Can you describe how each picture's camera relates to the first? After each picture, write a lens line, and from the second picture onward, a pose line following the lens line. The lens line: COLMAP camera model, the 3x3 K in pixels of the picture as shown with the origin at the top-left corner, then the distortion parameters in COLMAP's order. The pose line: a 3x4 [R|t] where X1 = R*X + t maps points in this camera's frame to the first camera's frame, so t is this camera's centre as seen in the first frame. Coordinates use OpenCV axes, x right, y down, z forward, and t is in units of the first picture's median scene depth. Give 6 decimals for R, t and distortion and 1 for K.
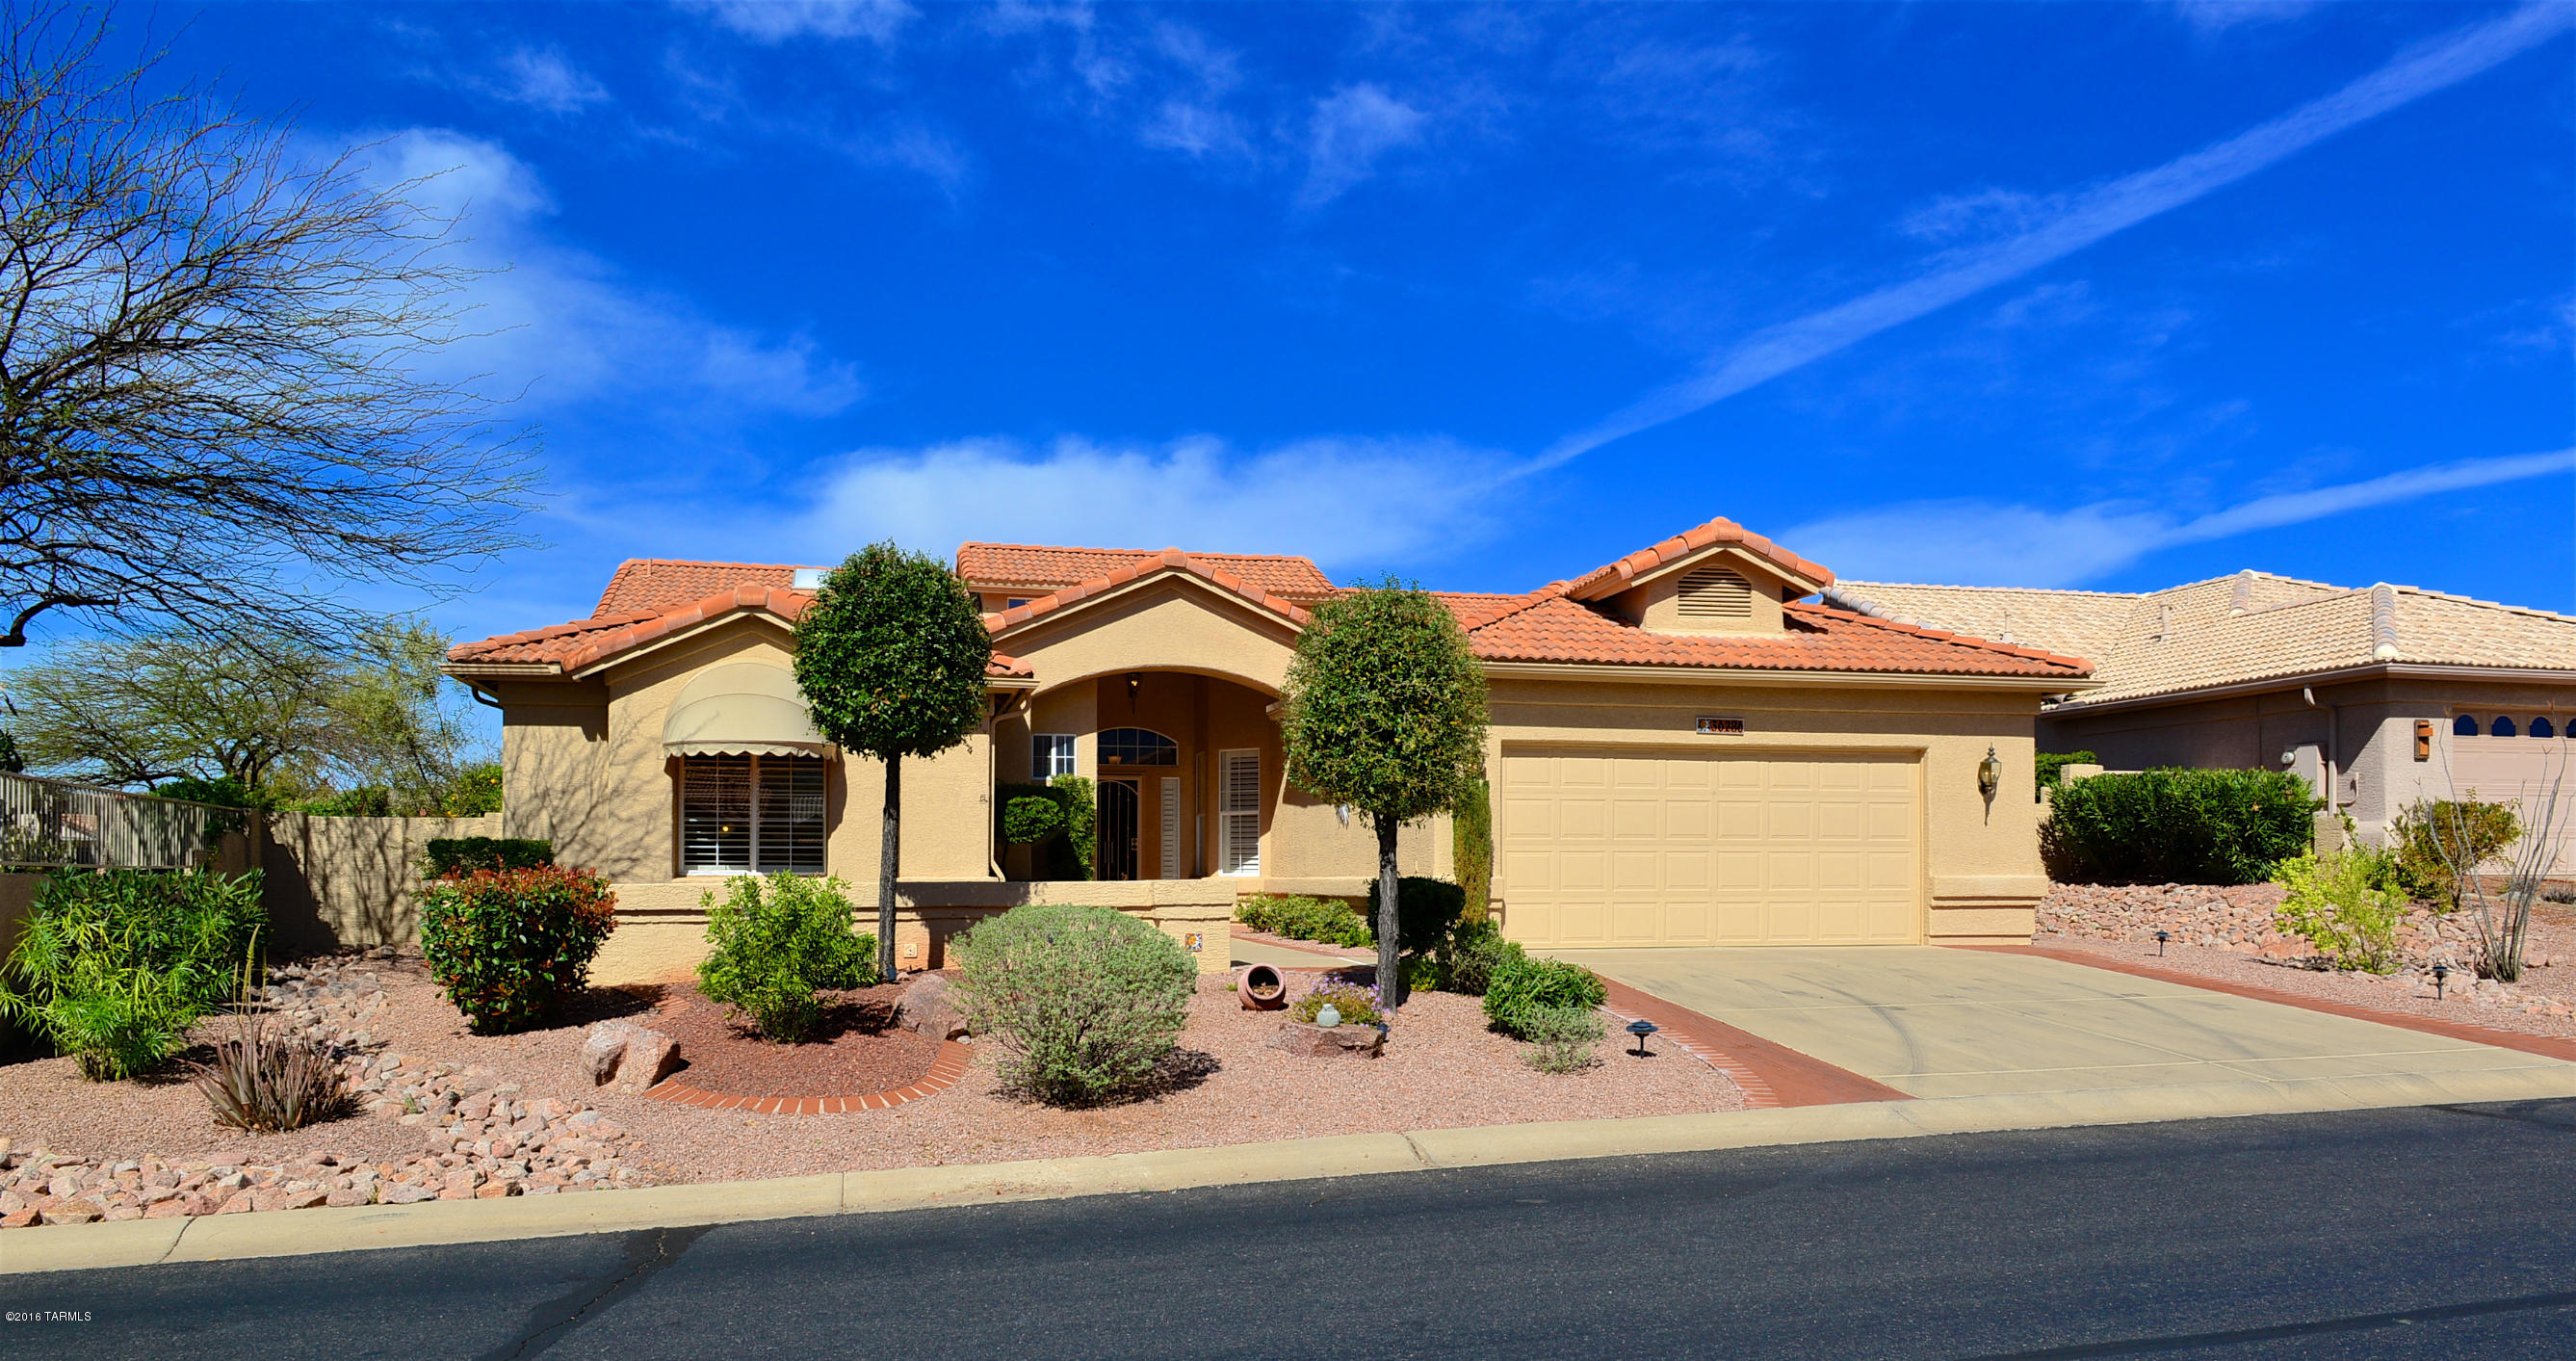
lens RADIAL K [[2067.4, 0, 1288.0], [0, 2067.4, 680.5], [0, 0, 1]] dist [-0.455326, 1.004573]
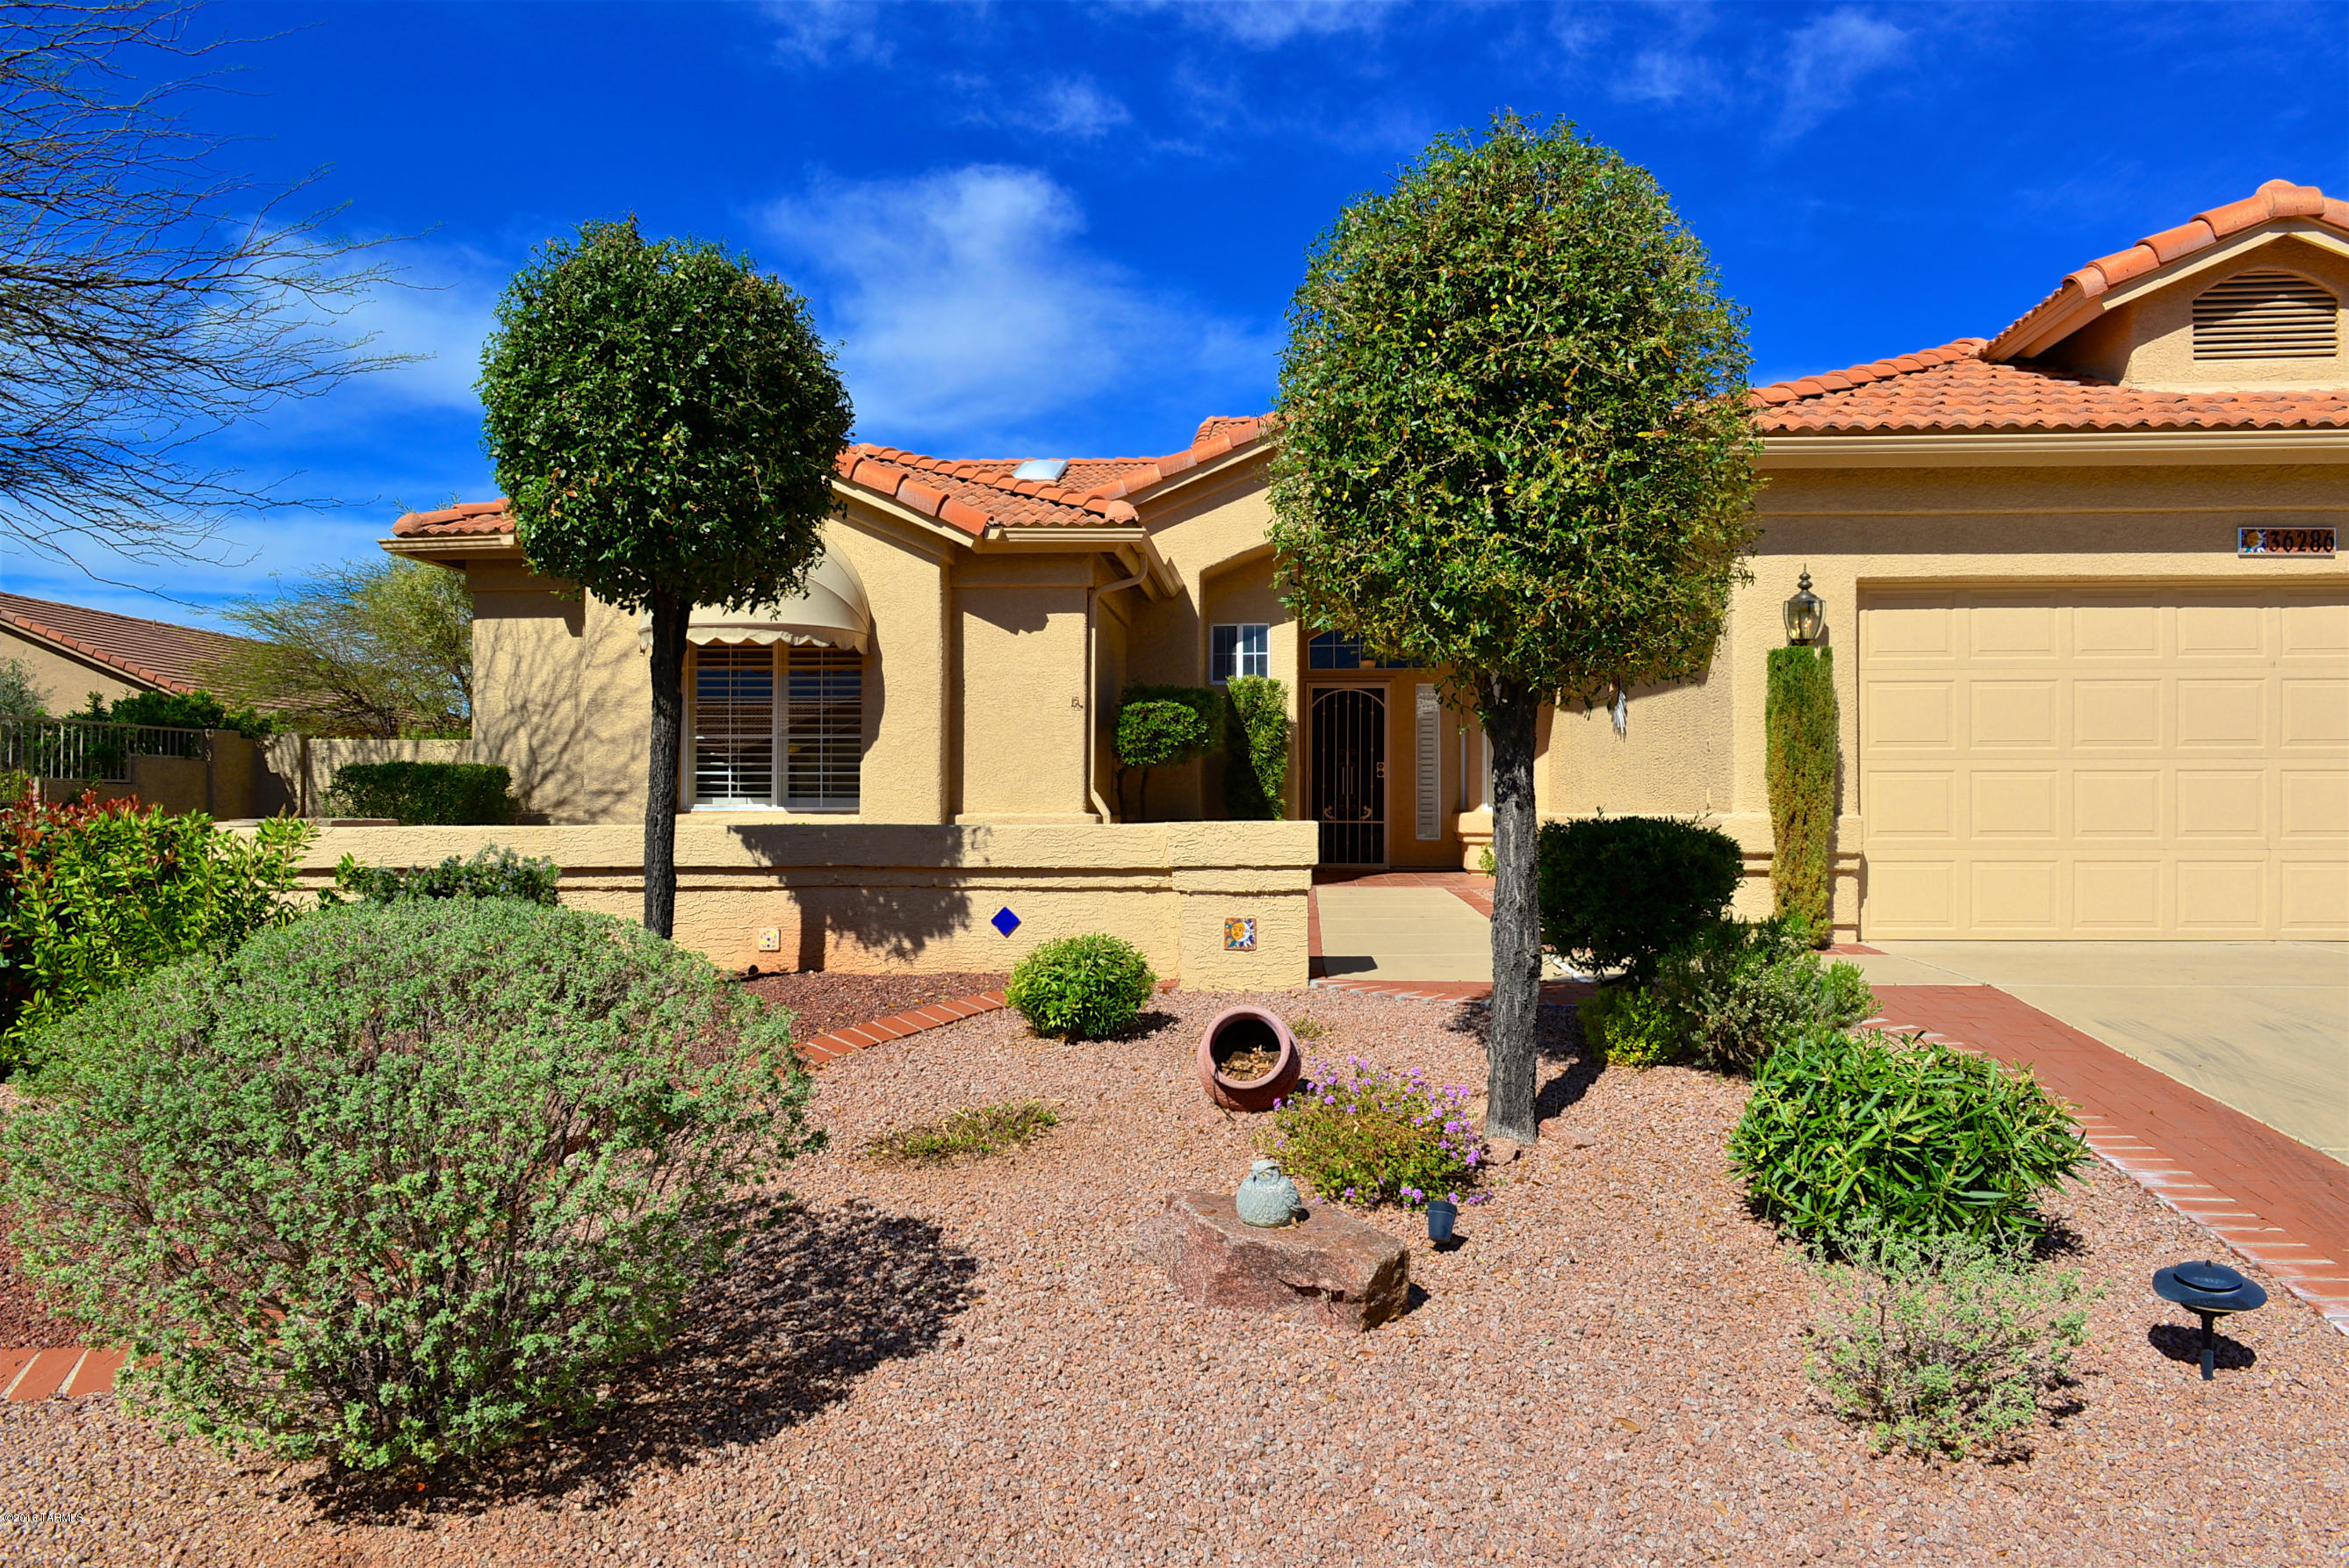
lens RADIAL K [[1837.3, 0, 1174.5], [0, 1837.3, 784.0], [0, 0, 1]] dist [0.170481, -0.339987]
pose [[0.953890, 0.002843, -0.300142, 0.074515], [0.021191, 0.996822, 0.076791, 0.037013], [0.299406, -0.079611, 0.950799, 0.394820]]
